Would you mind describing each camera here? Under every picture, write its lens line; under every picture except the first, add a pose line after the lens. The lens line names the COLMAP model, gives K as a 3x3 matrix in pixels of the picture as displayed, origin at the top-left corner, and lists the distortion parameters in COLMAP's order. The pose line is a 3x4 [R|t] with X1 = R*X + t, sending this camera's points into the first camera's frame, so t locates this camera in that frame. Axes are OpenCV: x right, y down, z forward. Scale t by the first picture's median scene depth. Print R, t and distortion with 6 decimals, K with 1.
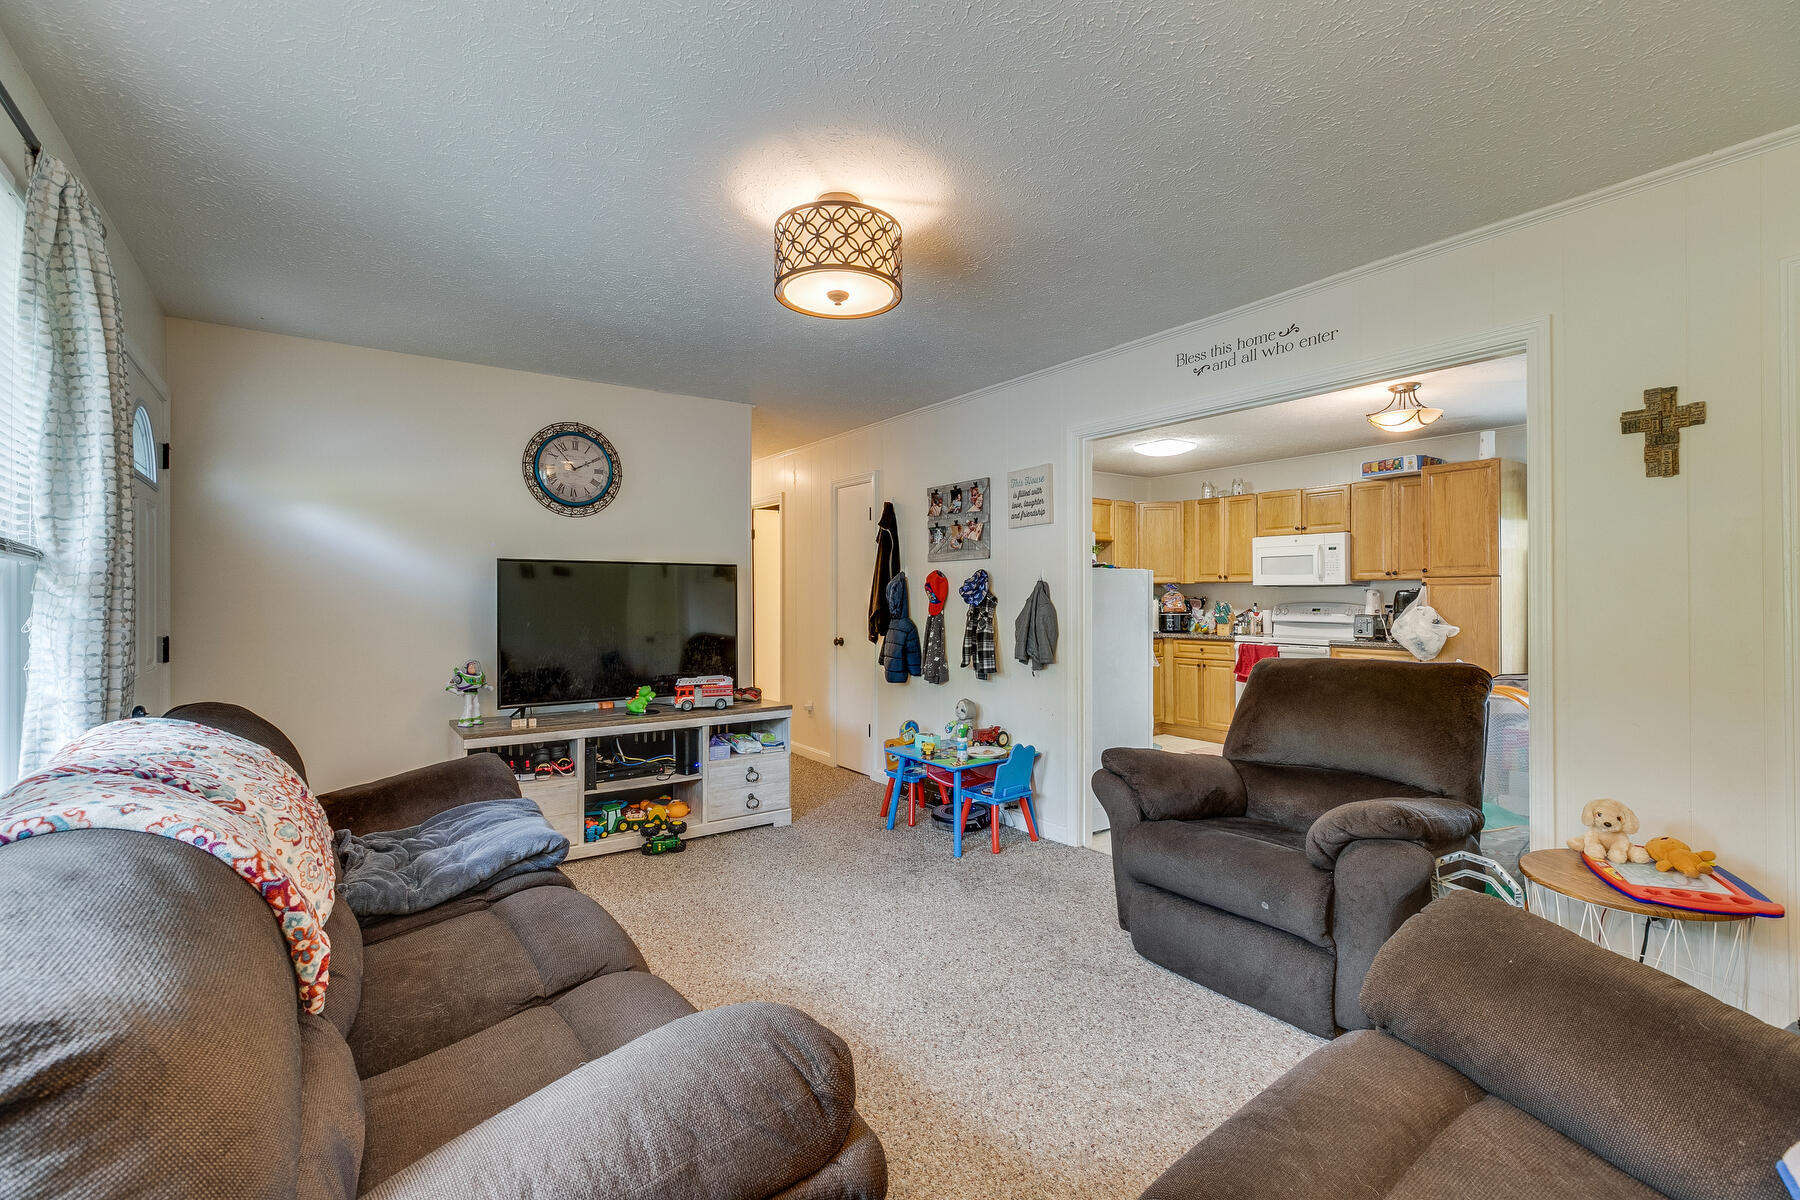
lens RADIAL K [[804.3, 0, 896.9], [0, 804.3, 595.4], [0, 0, 1]] dist [0.002011, 0.000068]
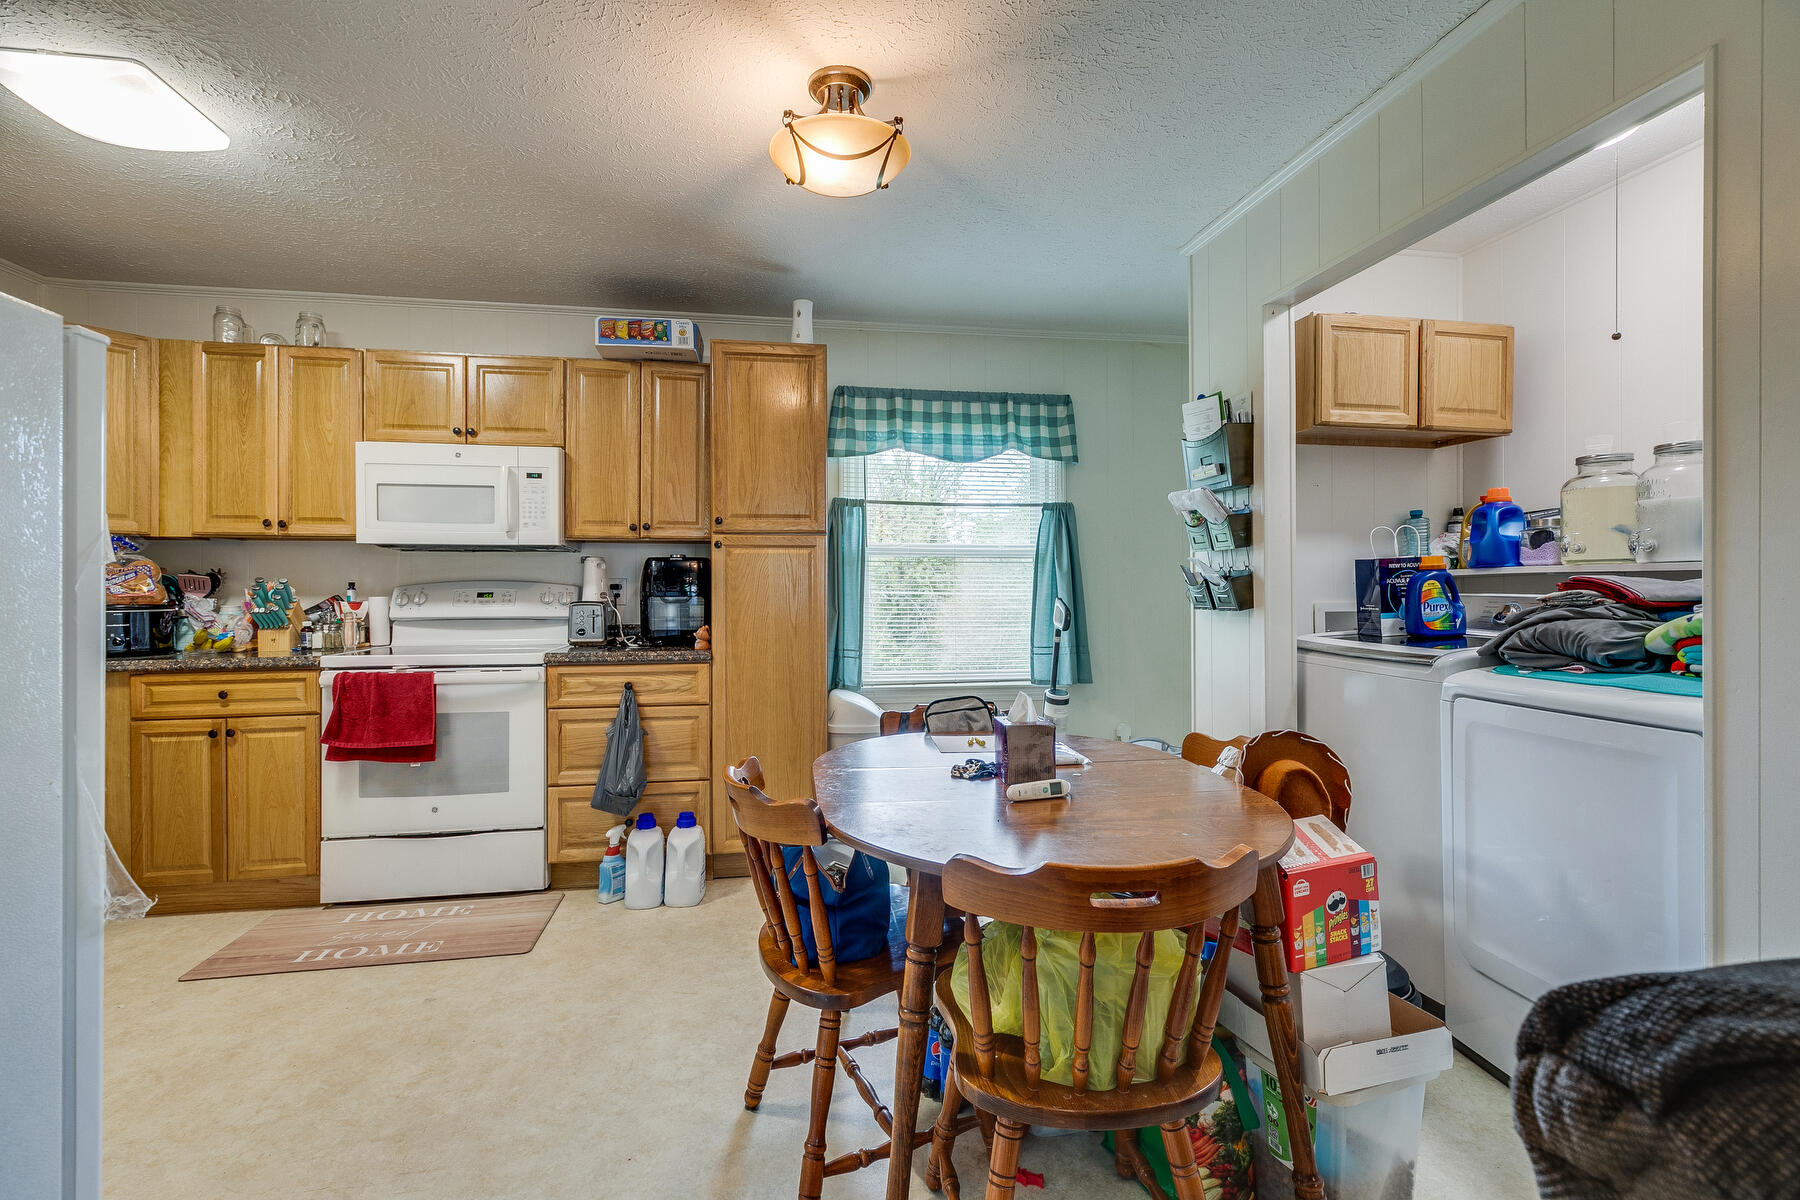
lens RADIAL K [[804.3, 0, 894.4], [0, 804.3, 586.0], [0, 0, 1]] dist [0.002011, 0.000068]
pose [[0.437661, 0.000277, 0.899140, 0.176568], [0.001076, 0.999999, -0.000831, 0.013979], [-0.899139, 0.001331, 0.437660, 0.566919]]
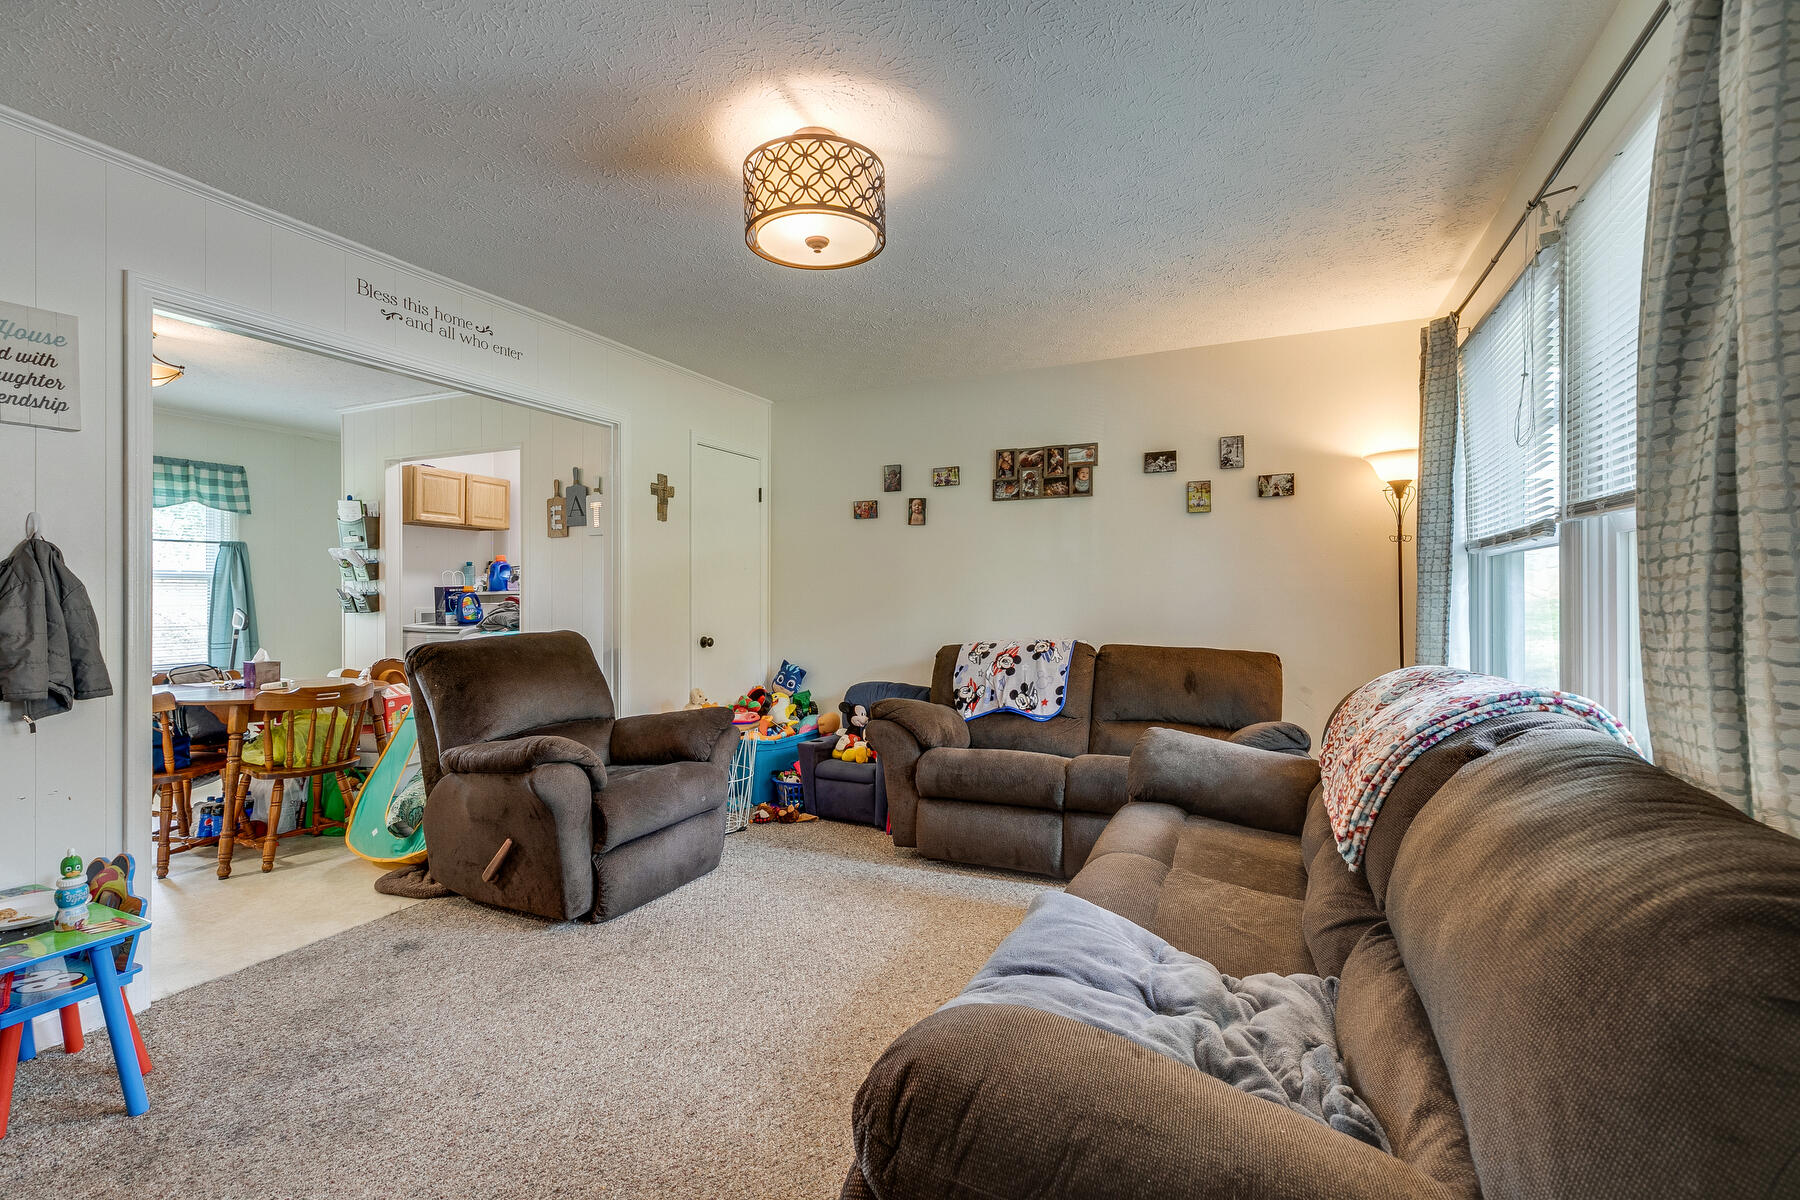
lens RADIAL K [[804.3, 0, 893.3], [0, 804.3, 591.8], [0, 0, 1]] dist [0.002011, 0.000068]
pose [[-0.495432, 0.008117, 0.868609, -0.352610], [0.002540, 0.999966, -0.007897, 0.013435], [-0.868643, -0.001706, -0.495436, 0.532735]]
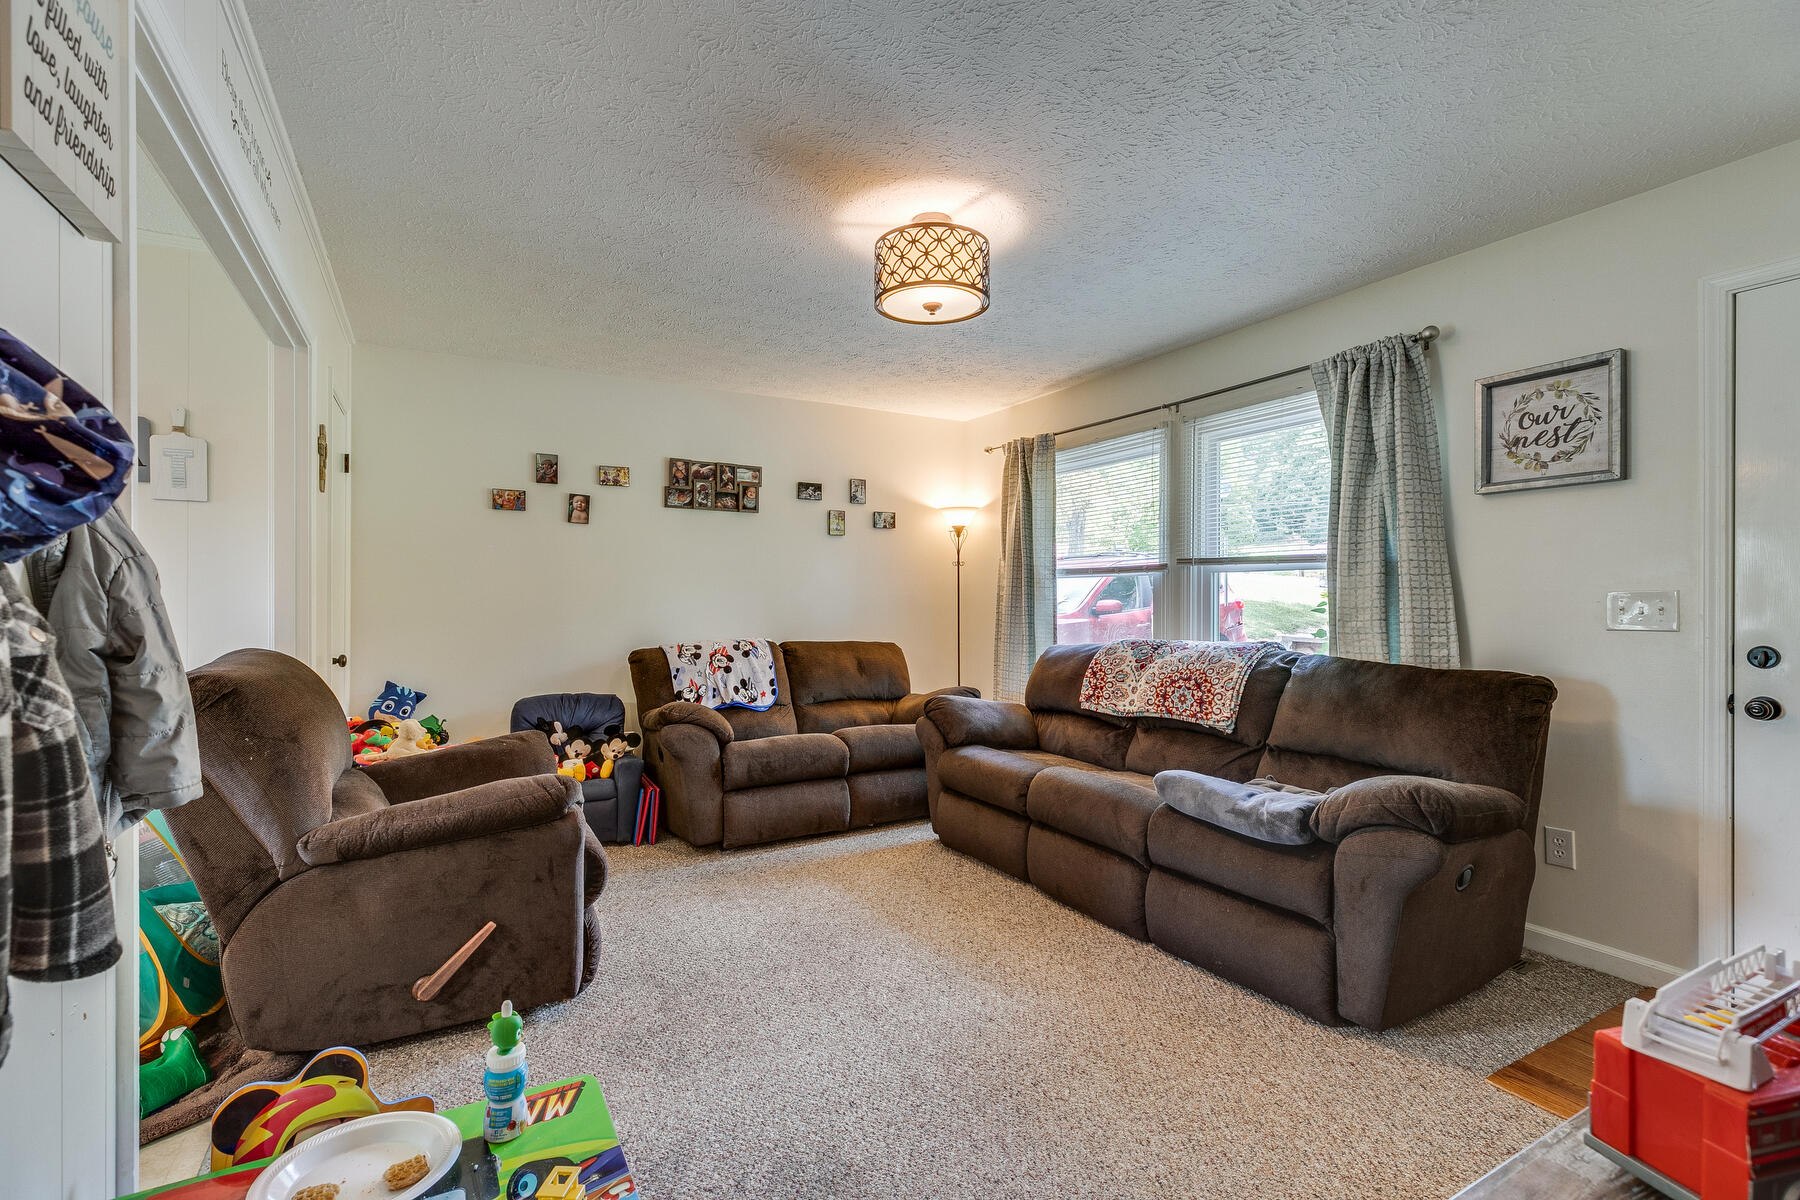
lens RADIAL K [[804.3, 0, 895.0], [0, 804.3, 605.1], [0, 0, 1]] dist [0.002011, 0.000068]
pose [[-0.995241, 0.000446, 0.097439, -0.049559], [0.000754, 0.999995, 0.003125, 0.014241], [-0.097438, 0.003183, -0.995237, 0.815274]]
